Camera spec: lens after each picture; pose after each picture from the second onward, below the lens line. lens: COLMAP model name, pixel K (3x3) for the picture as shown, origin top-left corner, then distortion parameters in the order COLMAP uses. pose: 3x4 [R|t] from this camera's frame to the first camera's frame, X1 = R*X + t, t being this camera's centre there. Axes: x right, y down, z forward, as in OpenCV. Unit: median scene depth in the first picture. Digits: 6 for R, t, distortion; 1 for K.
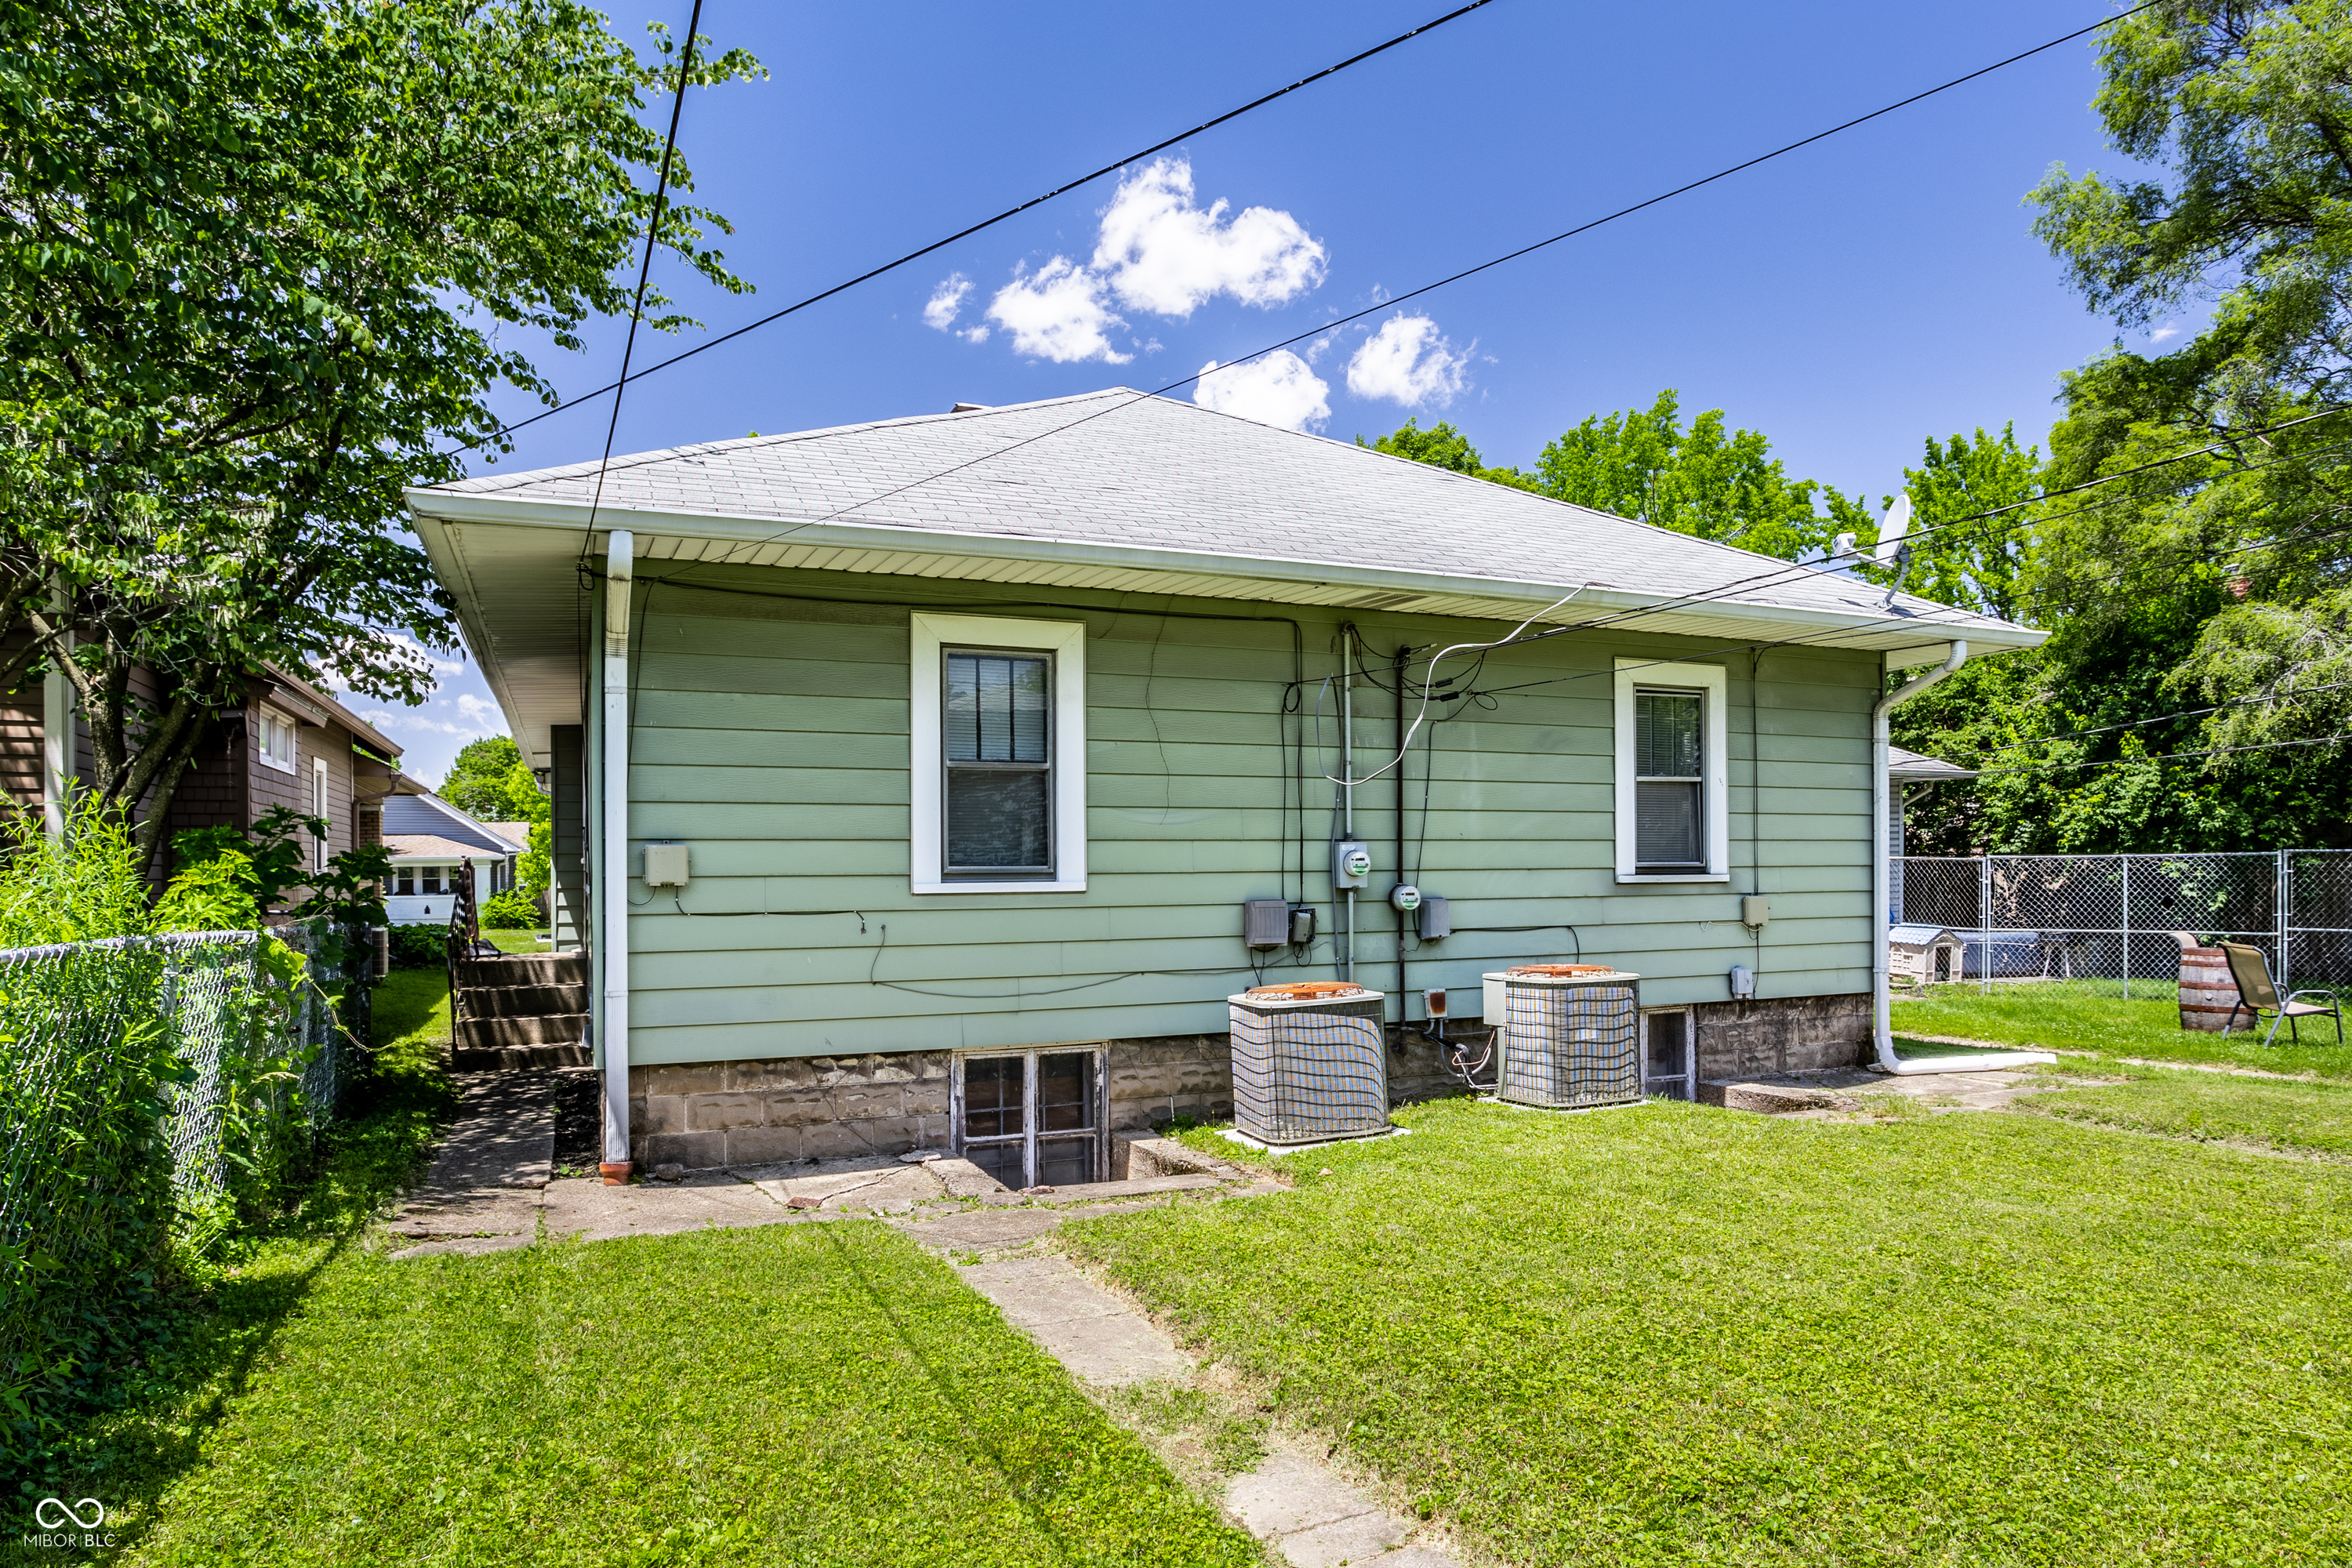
lens RADIAL K [[1339.9, 0, 1089.1], [0, 1339.9, 846.2], [0, 0, 1]] dist [-0.062696, 0.000735]
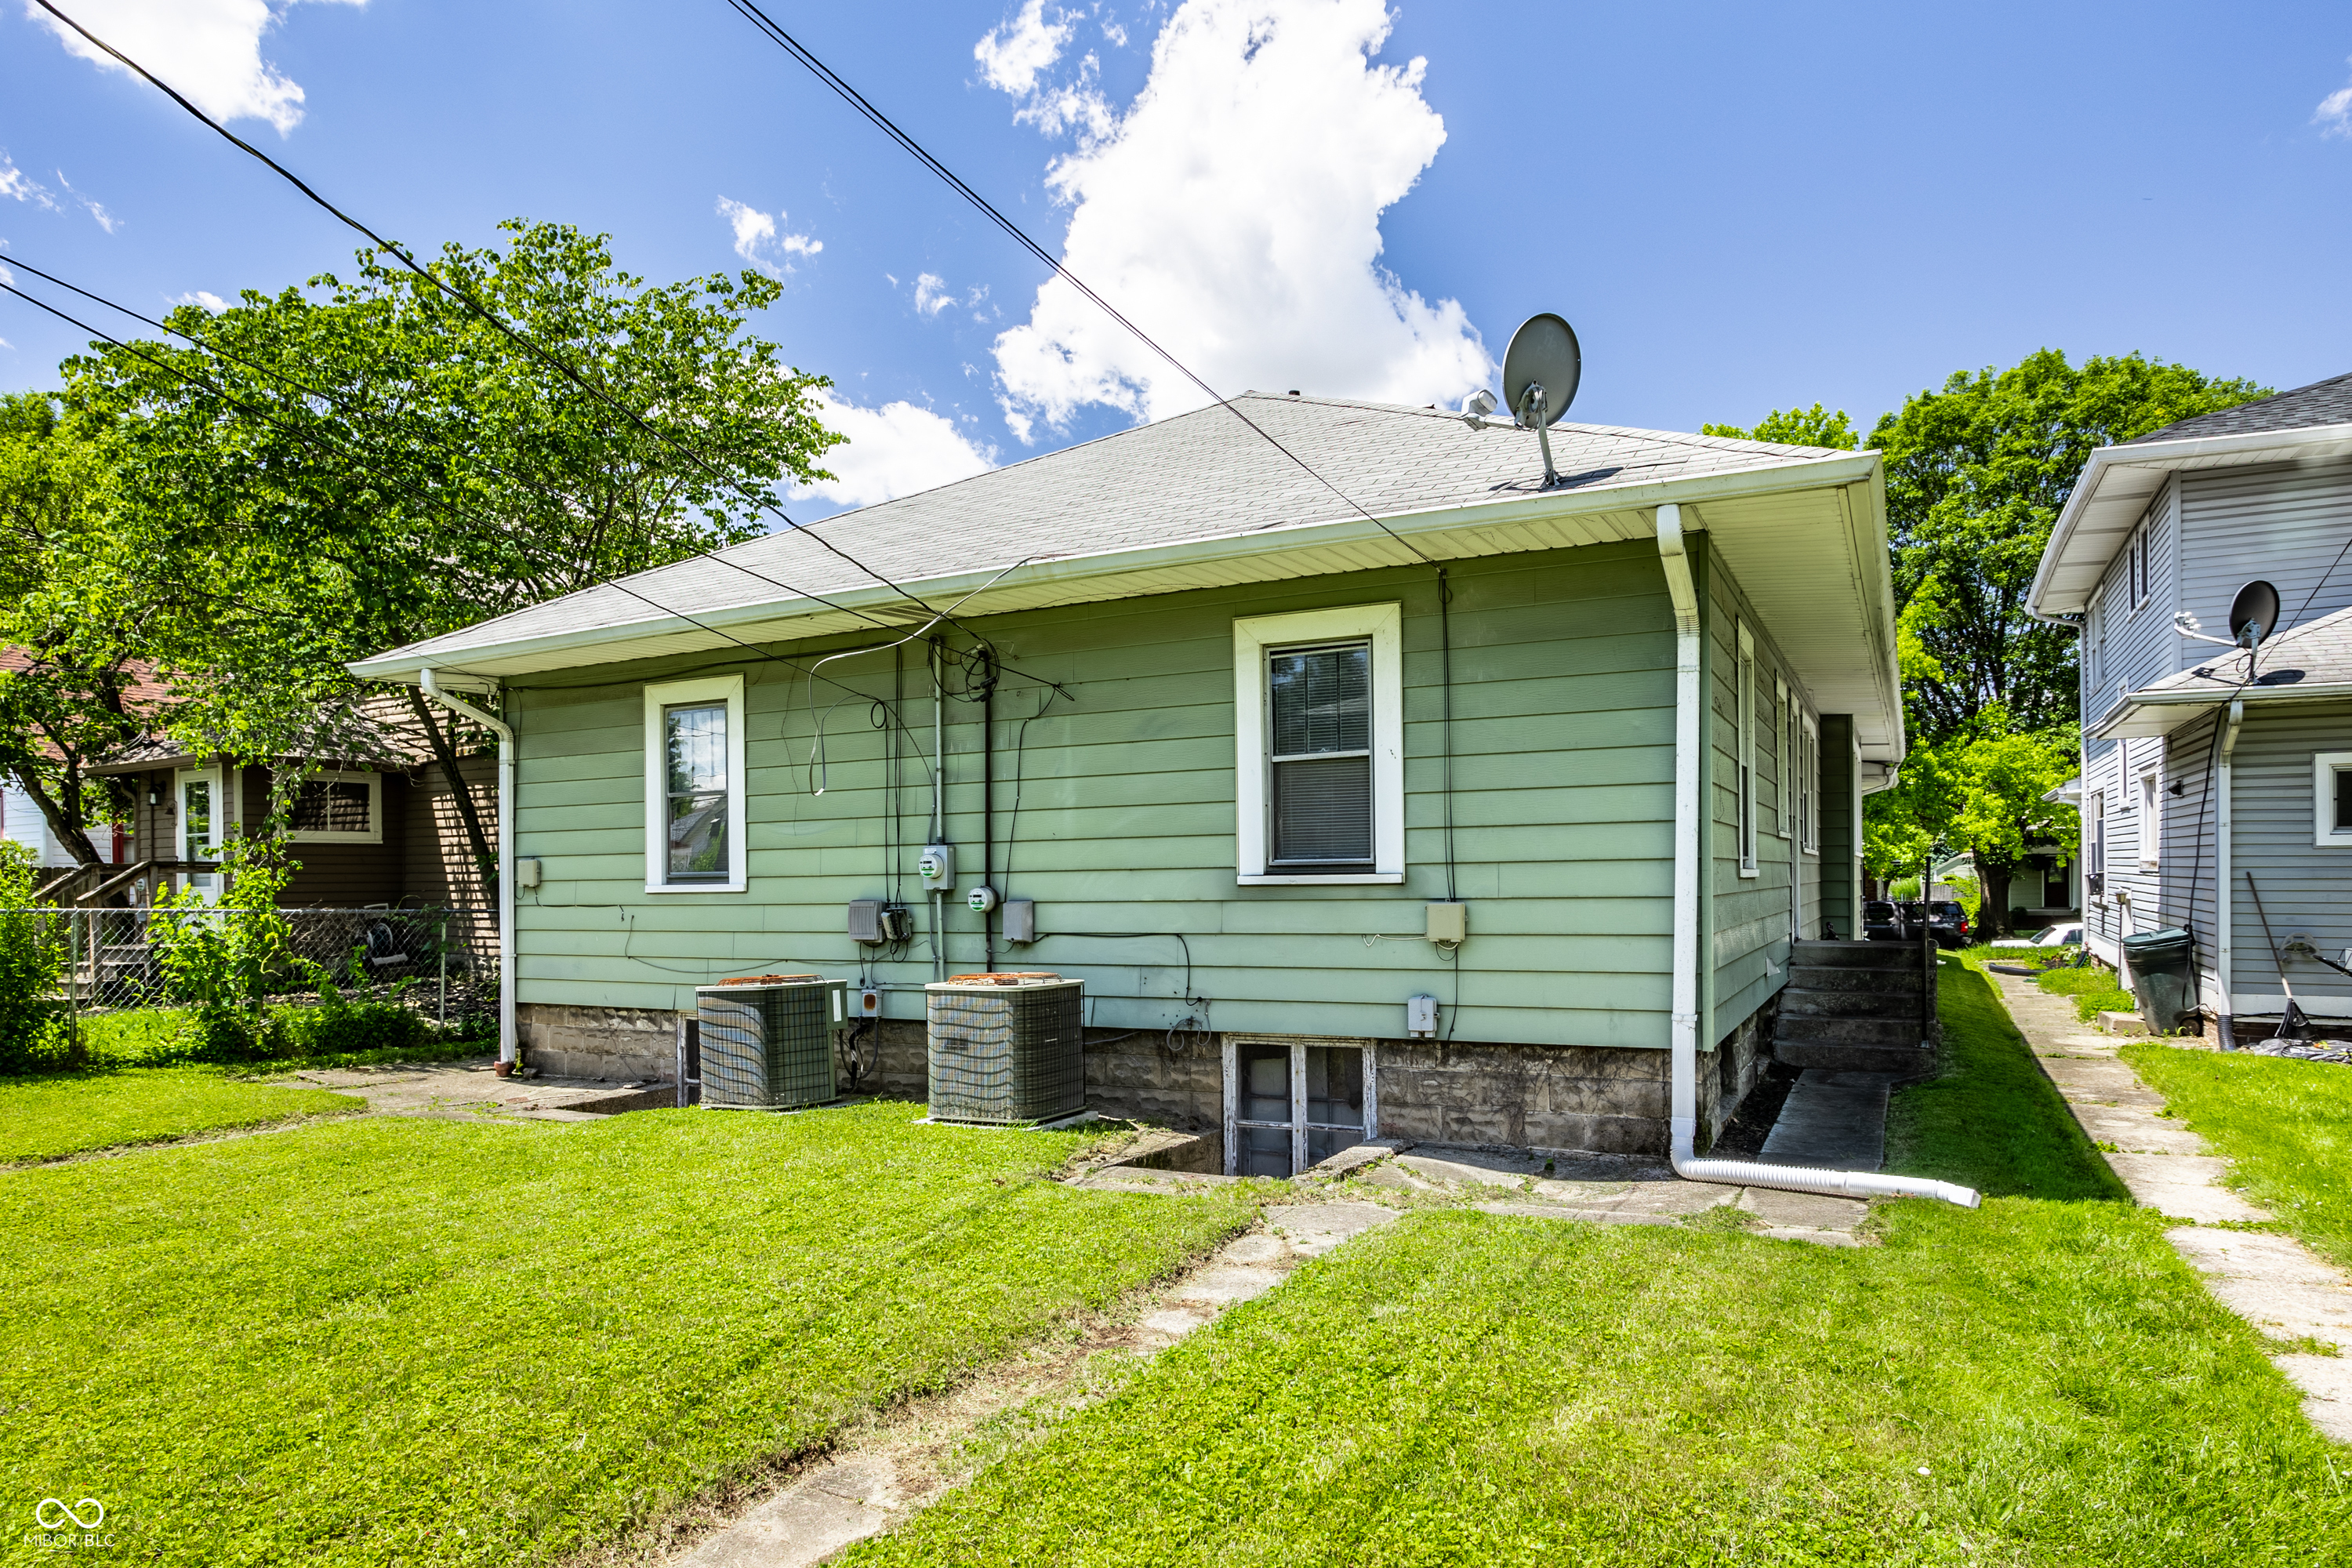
lens RADIAL K [[1265.9, 0, 1175.1], [0, 1265.9, 824.2], [0, 0, 1]] dist [-0.060546, -0.000404]
pose [[0.700024, -0.029791, -0.713497, 1.050048], [0.028340, 0.999501, -0.013928, -0.001095], [0.713557, -0.010471, 0.700519, 0.450577]]
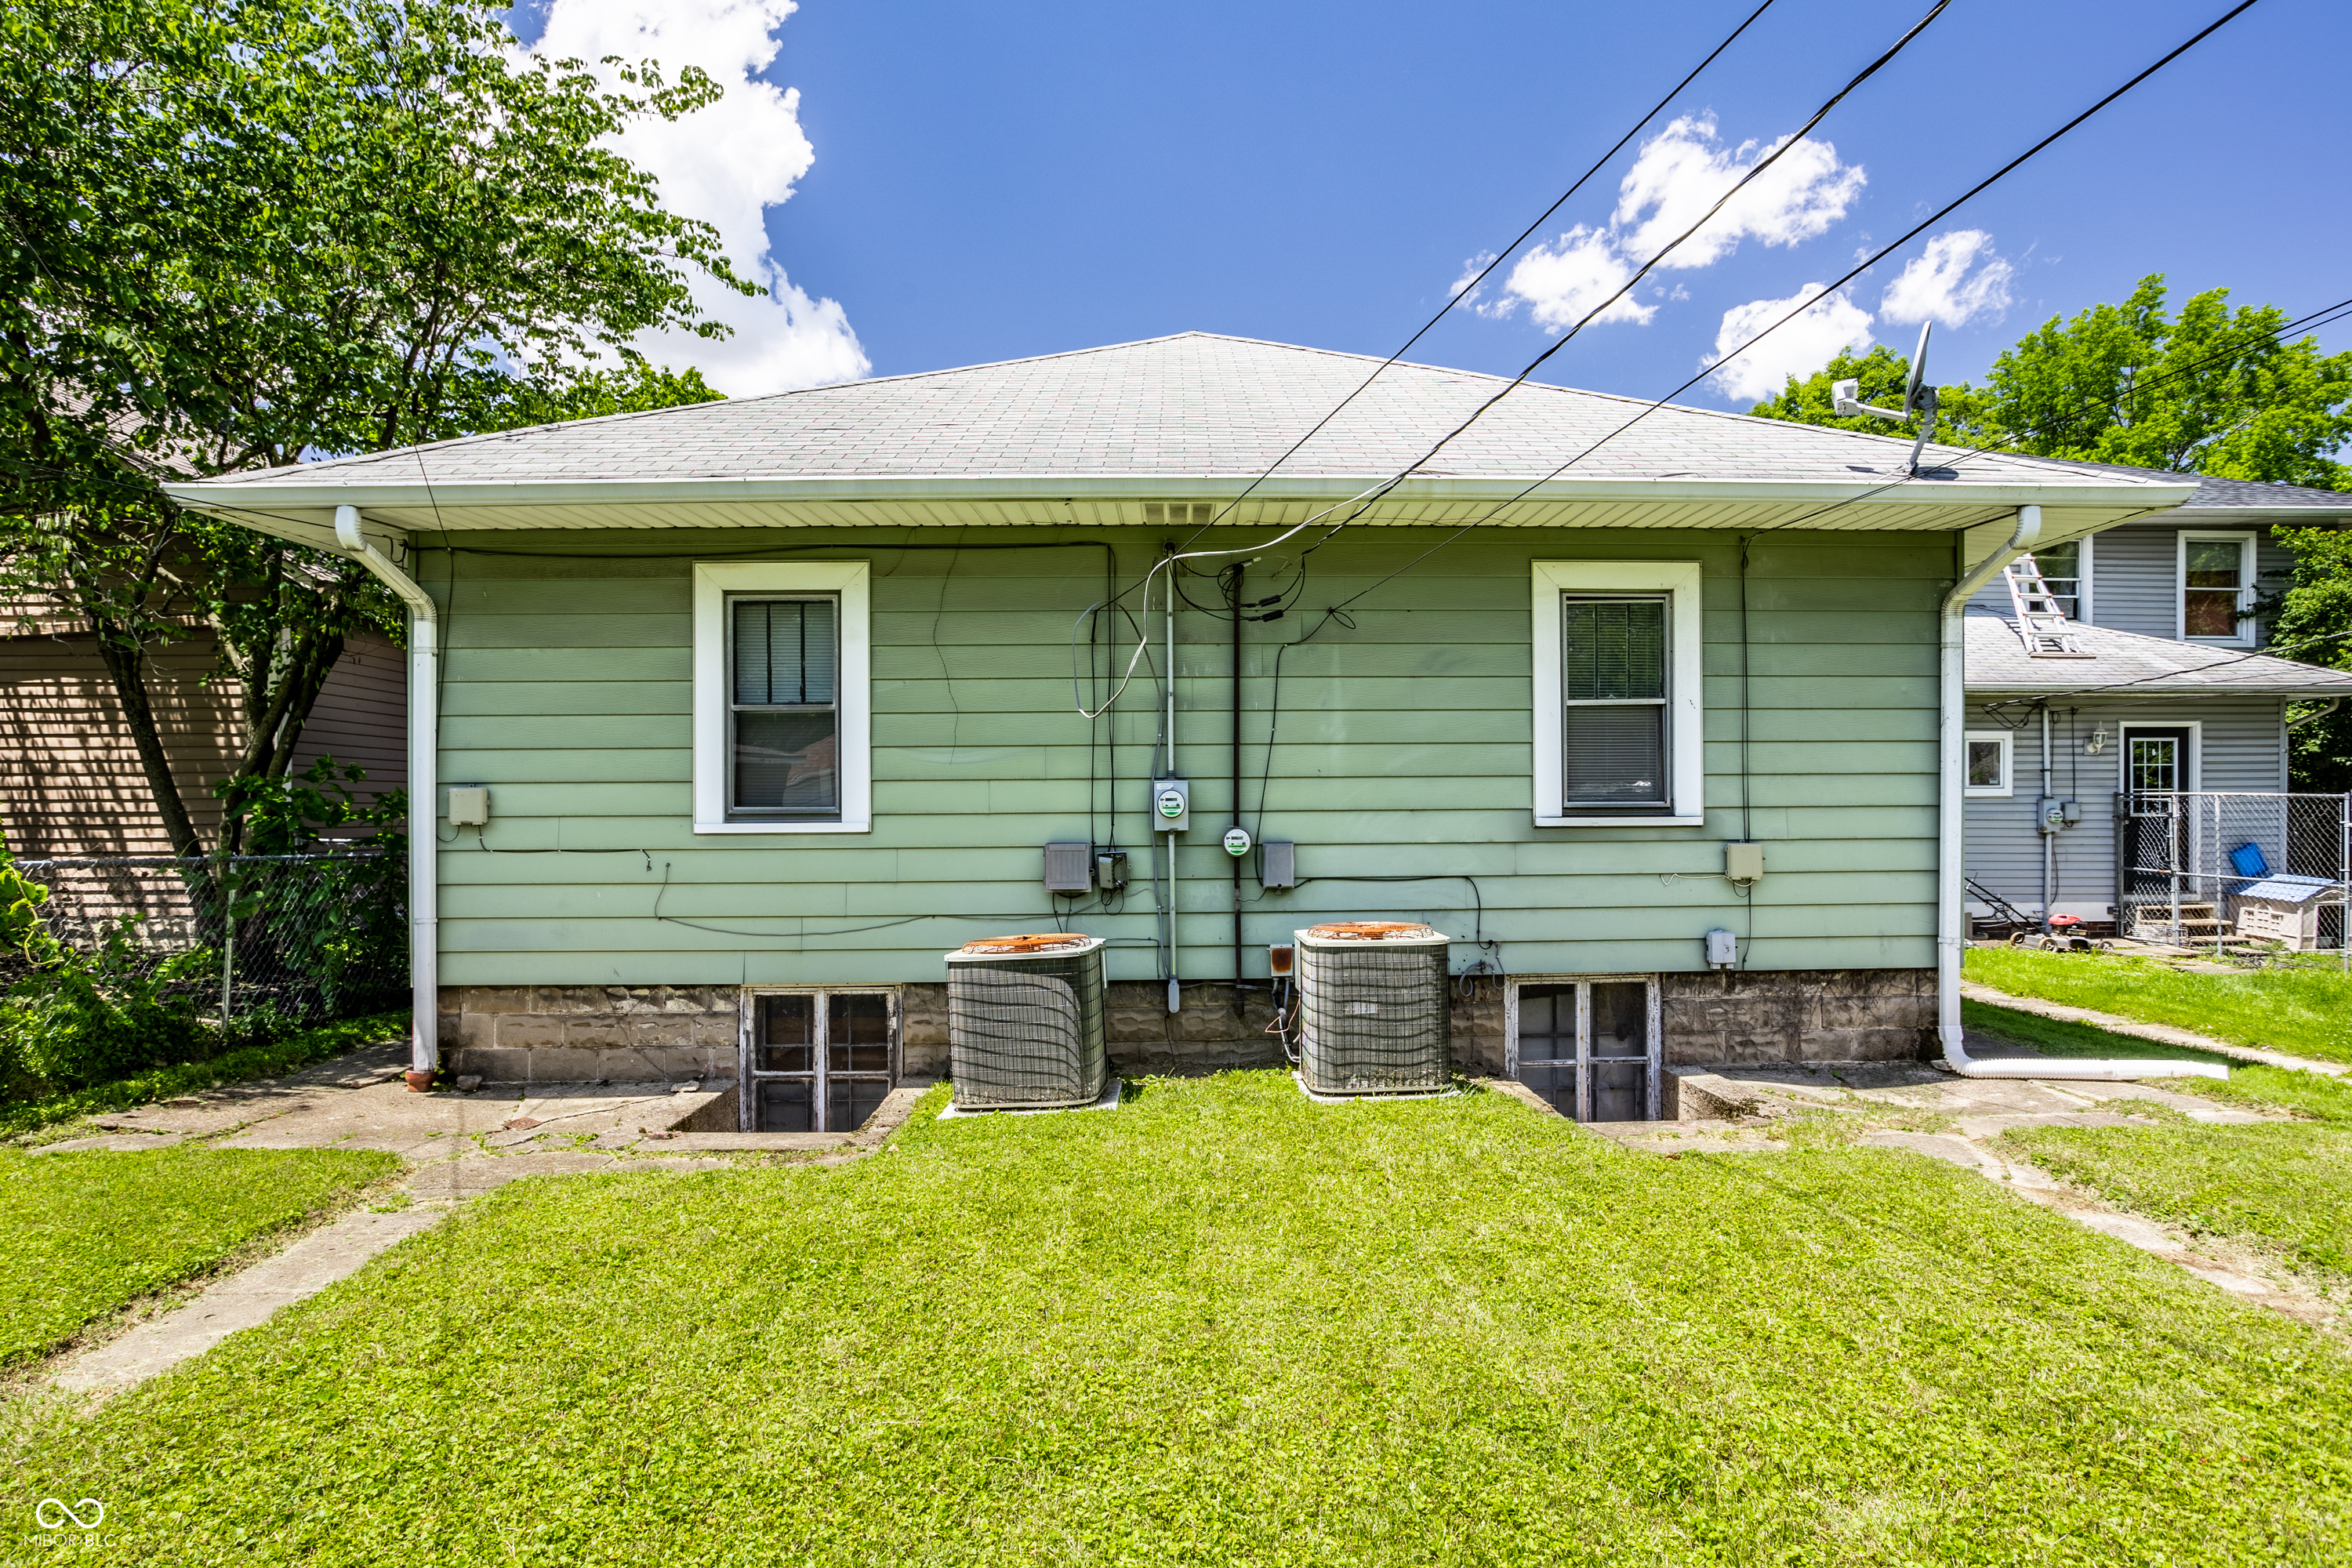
lens RADIAL K [[1188.4, 0, 1166.7], [0, 1188.4, 782.1], [0, 0, 1]] dist [-0.063878, 0.030688]
pose [[0.944694, -0.005921, -0.327900, 0.469361], [0.005540, 0.999982, -0.002095, -0.000420], [0.327907, 0.000162, 0.944710, 0.233156]]
